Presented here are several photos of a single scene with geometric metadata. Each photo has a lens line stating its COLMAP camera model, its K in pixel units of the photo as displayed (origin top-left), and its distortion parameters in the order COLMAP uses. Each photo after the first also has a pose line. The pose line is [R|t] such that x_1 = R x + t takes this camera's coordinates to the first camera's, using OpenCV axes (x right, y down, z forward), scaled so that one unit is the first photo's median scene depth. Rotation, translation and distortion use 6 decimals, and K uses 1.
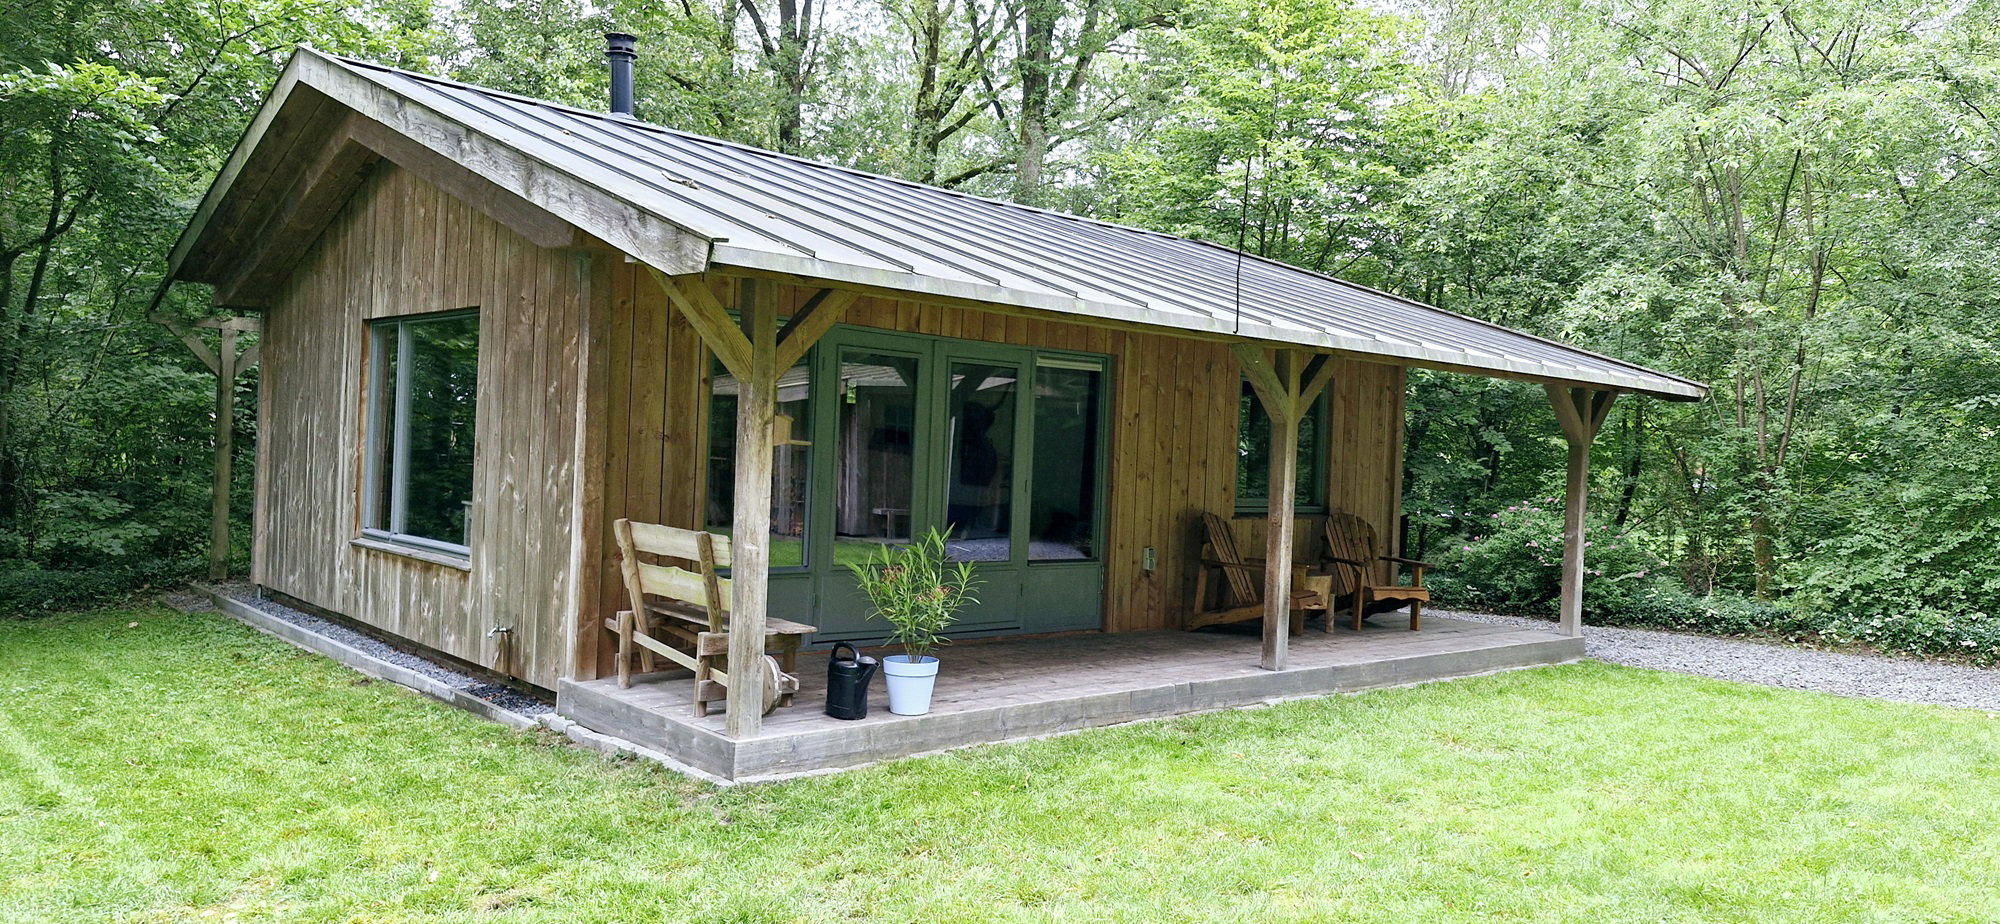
lens RADIAL K [[1340.5, 0, 1004.8], [0, 1340.5, 474.5], [0, 0, 1]] dist [0.086356, -0.063213]
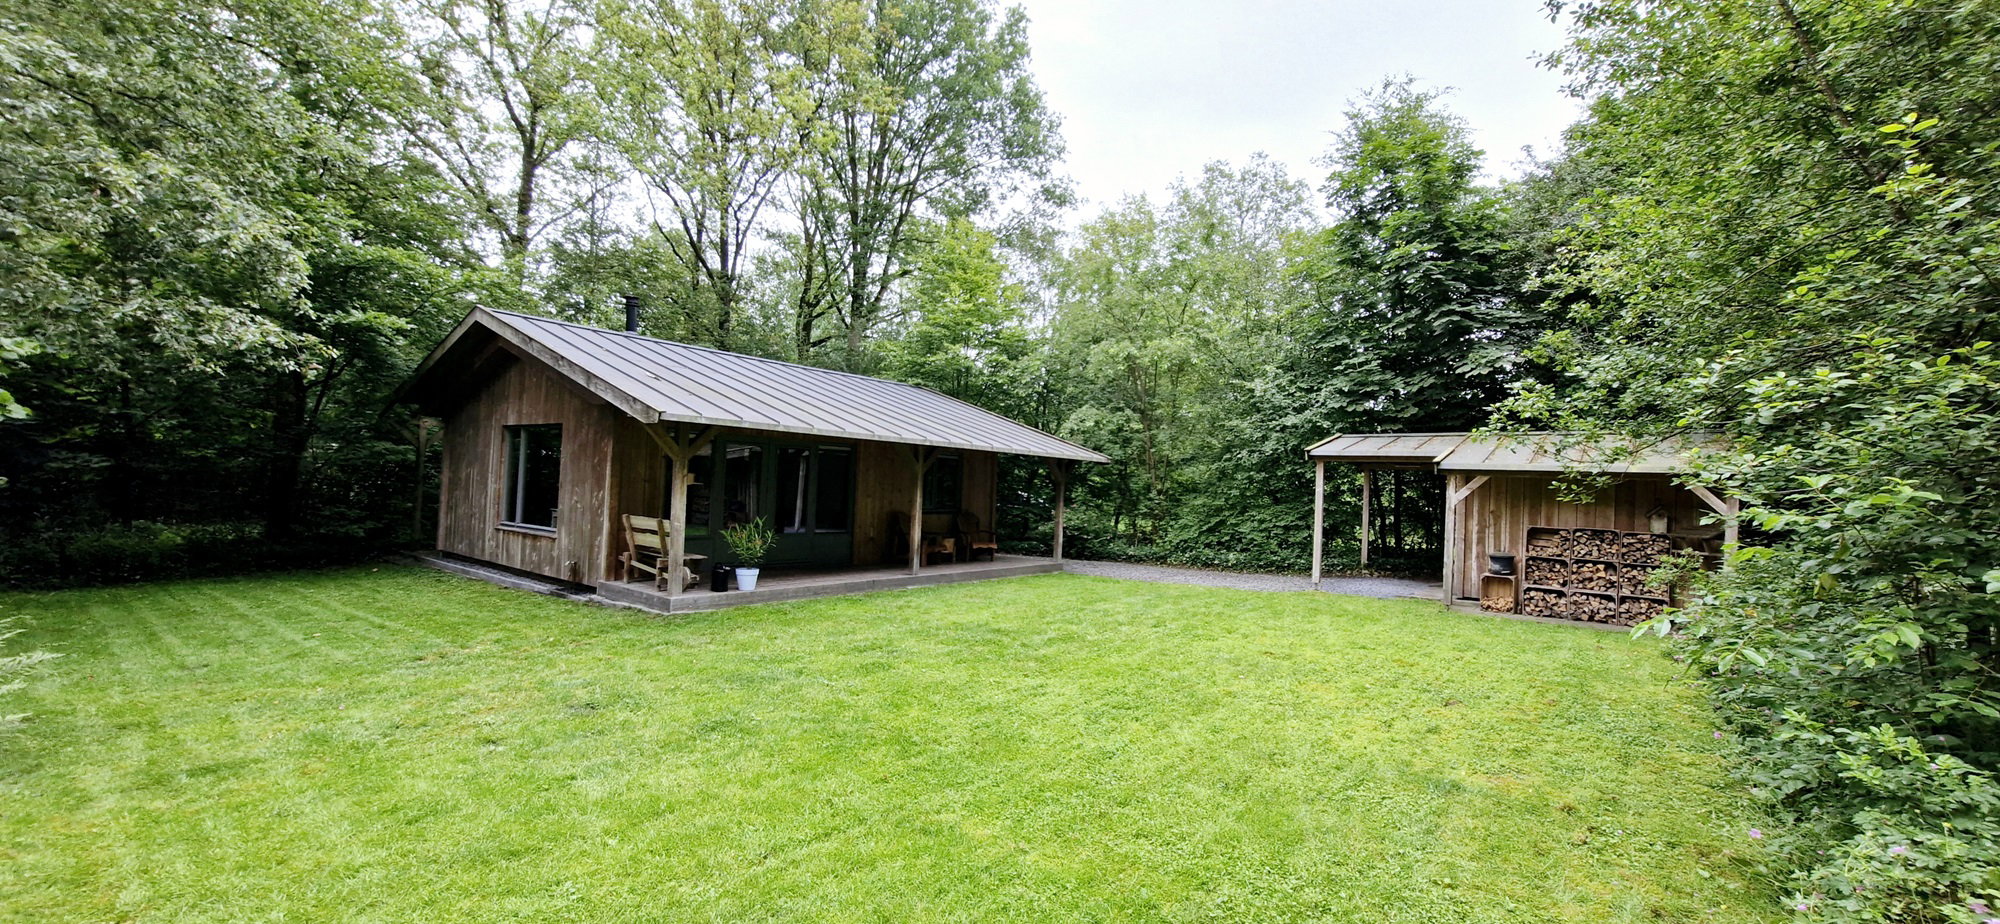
lens RADIAL K [[767.3, 0, 1023.6], [0, 767.3, 470.9], [0, 0, 1]] dist [-0.002853, 0.002301]
pose [[0.981504, 0.002507, 0.191428, 0.122494], [0.003538, 0.999506, -0.031233, 0.000185], [-0.191411, 0.031333, 0.981010, -0.391826]]
